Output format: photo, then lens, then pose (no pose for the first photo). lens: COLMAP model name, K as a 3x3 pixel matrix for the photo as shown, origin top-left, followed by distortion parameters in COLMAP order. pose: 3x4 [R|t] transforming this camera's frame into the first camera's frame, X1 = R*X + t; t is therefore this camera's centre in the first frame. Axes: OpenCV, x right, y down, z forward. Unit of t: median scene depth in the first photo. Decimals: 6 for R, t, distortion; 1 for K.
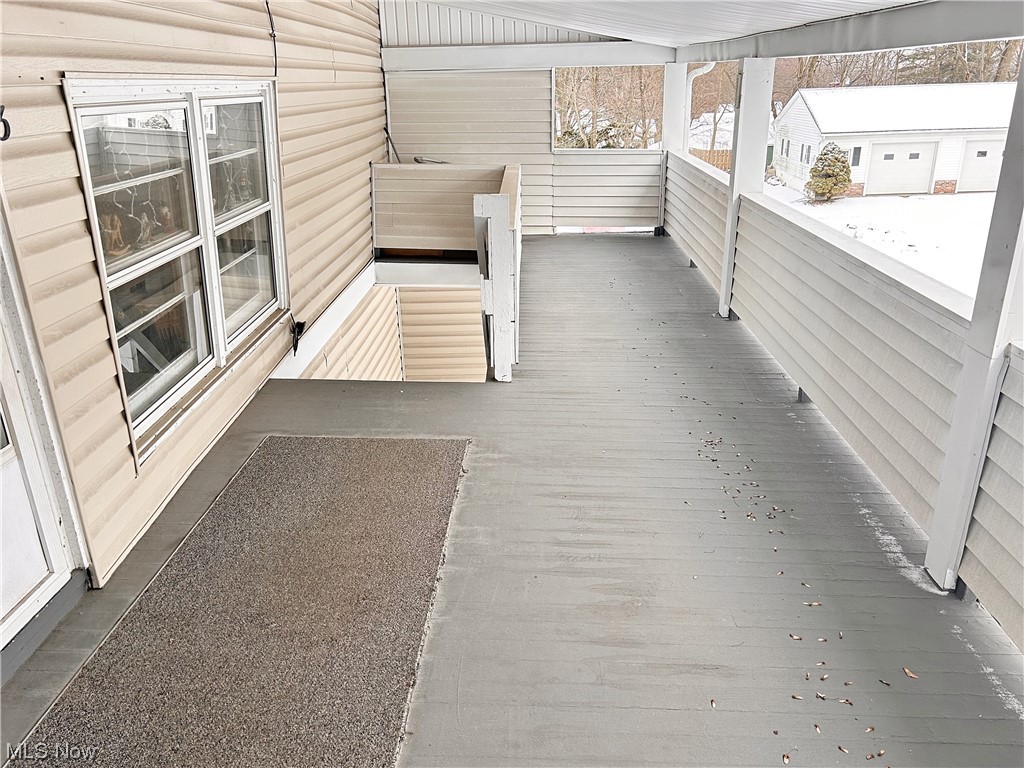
lens RADIAL K [[783.4, 0, 511.1], [0, 783.4, 380.3], [0, 0, 1]] dist [0.026439, -0.040859]
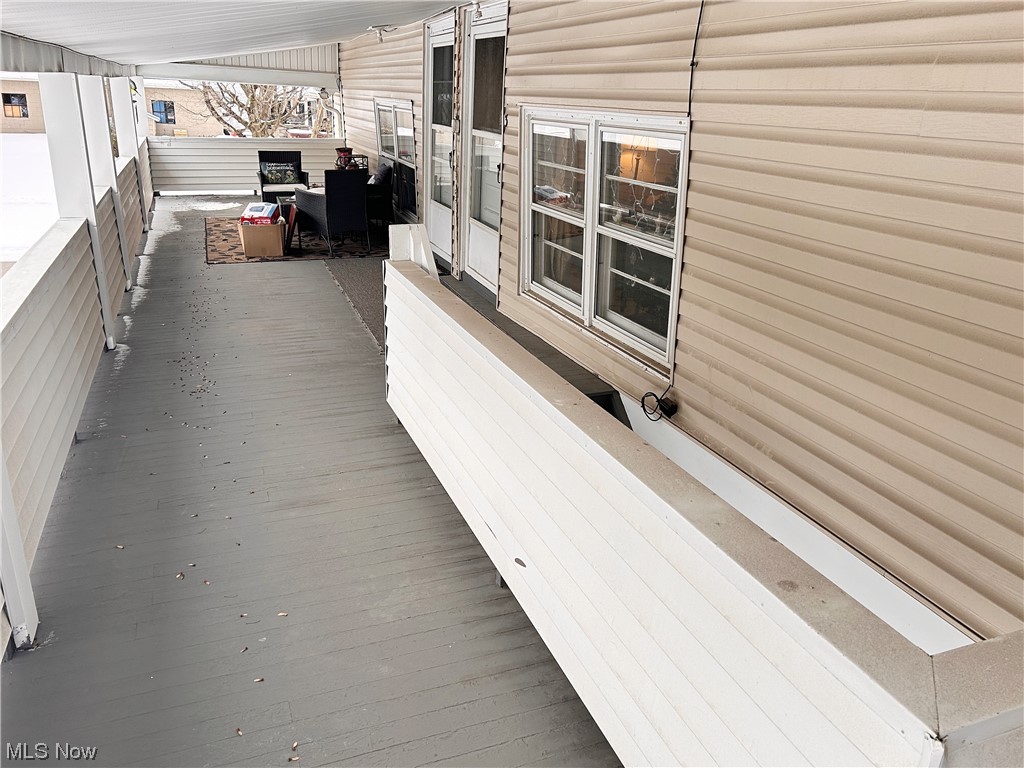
lens RADIAL K [[783.4, 0, 511.9], [0, 783.4, 384.8], [0, 0, 1]] dist [0.026439, -0.040859]
pose [[-0.923273, 0.105731, -0.369306, 0.224472], [-0.163776, 0.761282, 0.627397, -0.678086], [0.347482, 0.639742, -0.685555, 1.740852]]
